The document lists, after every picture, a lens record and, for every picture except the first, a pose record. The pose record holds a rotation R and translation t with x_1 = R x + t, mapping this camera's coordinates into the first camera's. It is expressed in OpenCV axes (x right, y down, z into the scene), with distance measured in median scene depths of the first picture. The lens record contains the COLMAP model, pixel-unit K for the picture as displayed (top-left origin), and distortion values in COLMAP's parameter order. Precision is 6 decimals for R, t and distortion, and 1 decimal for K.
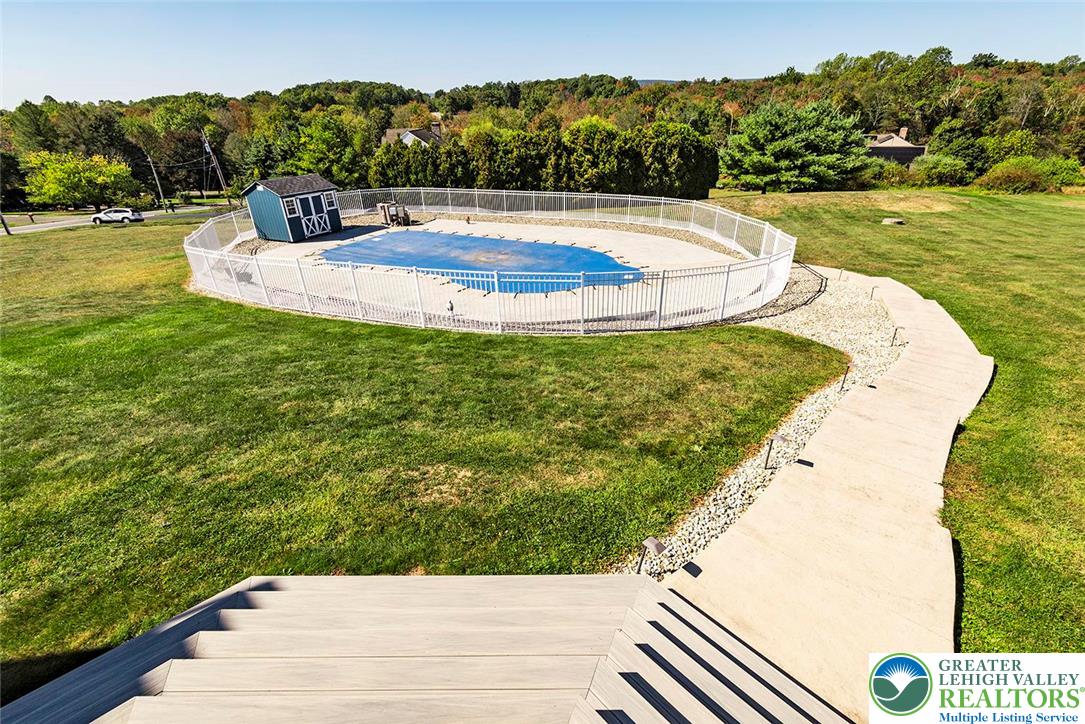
lens RADIAL K [[488.0, 0, 548.4], [0, 488.0, 366.8], [0, 0, 1]] dist [0.026260, -0.014958]
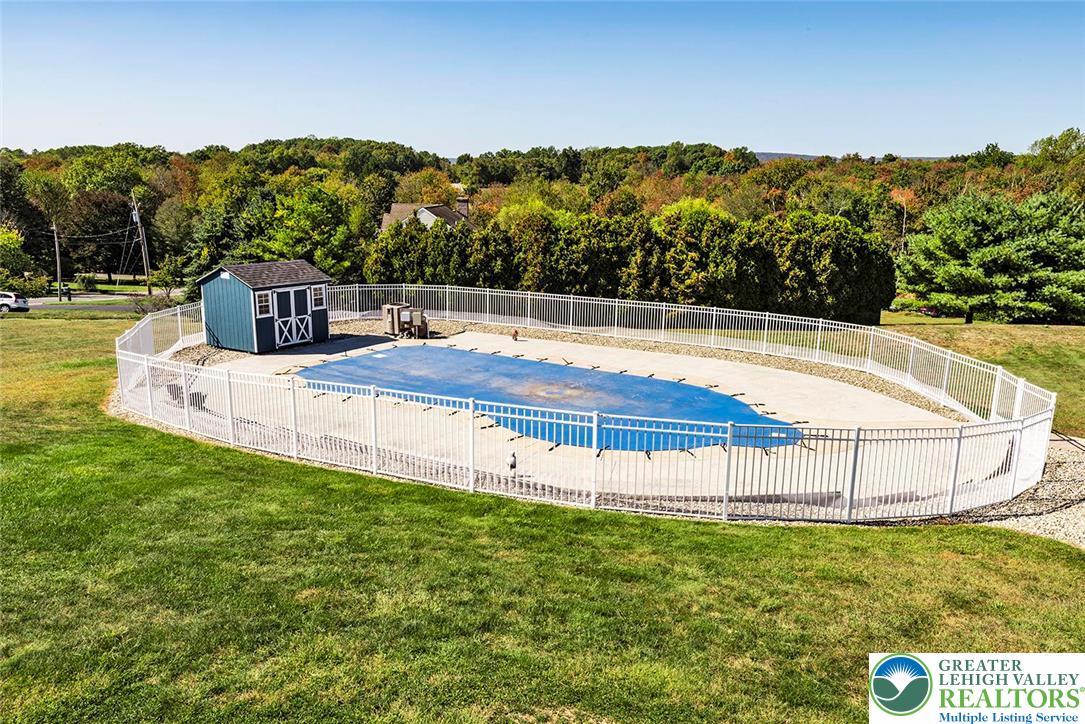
lens RADIAL K [[797.3, 0, 547.2], [0, 797.3, 368.1], [0, 0, 1]] dist [0.027568, -0.010188]
pose [[0.995474, 0.059613, -0.074015, -0.023122], [-0.076453, 0.964942, -0.251082, 0.004798], [0.056452, 0.255604, 0.965132, -0.011851]]
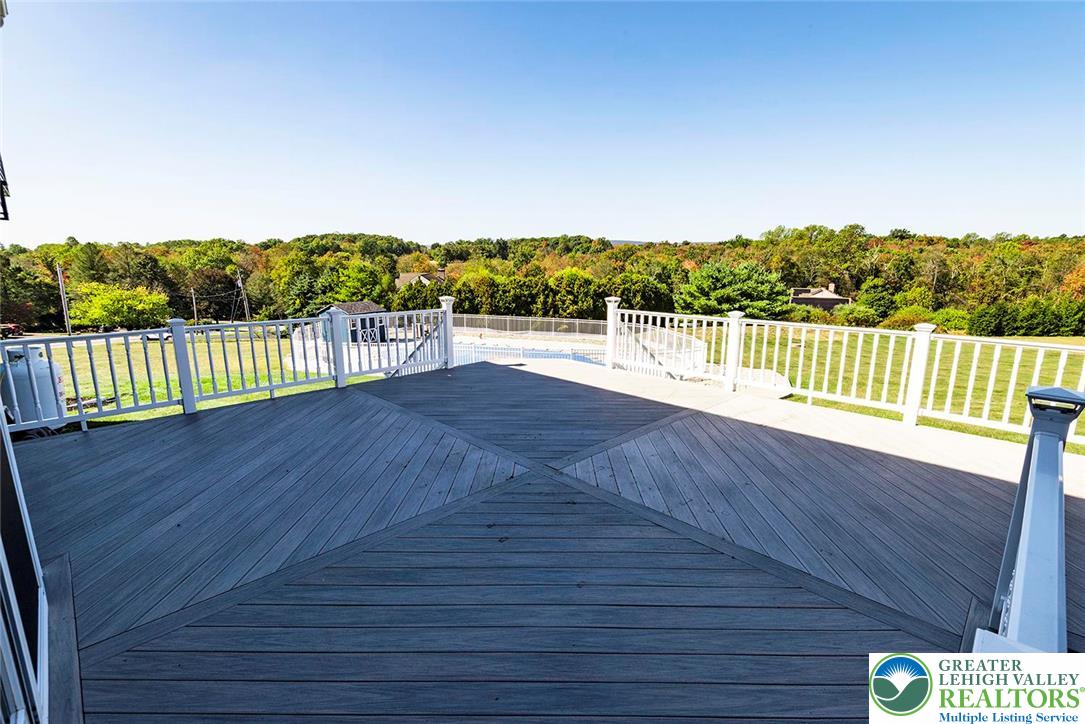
lens RADIAL K [[496.3, 0, 547.0], [0, 496.3, 367.4], [0, 0, 1]] dist [0.038128, -0.025498]
pose [[0.999104, 0.020009, 0.037287, -0.019508], [-0.009244, 0.963069, -0.269095, 0.082513], [-0.041294, 0.268510, 0.962391, -0.161667]]
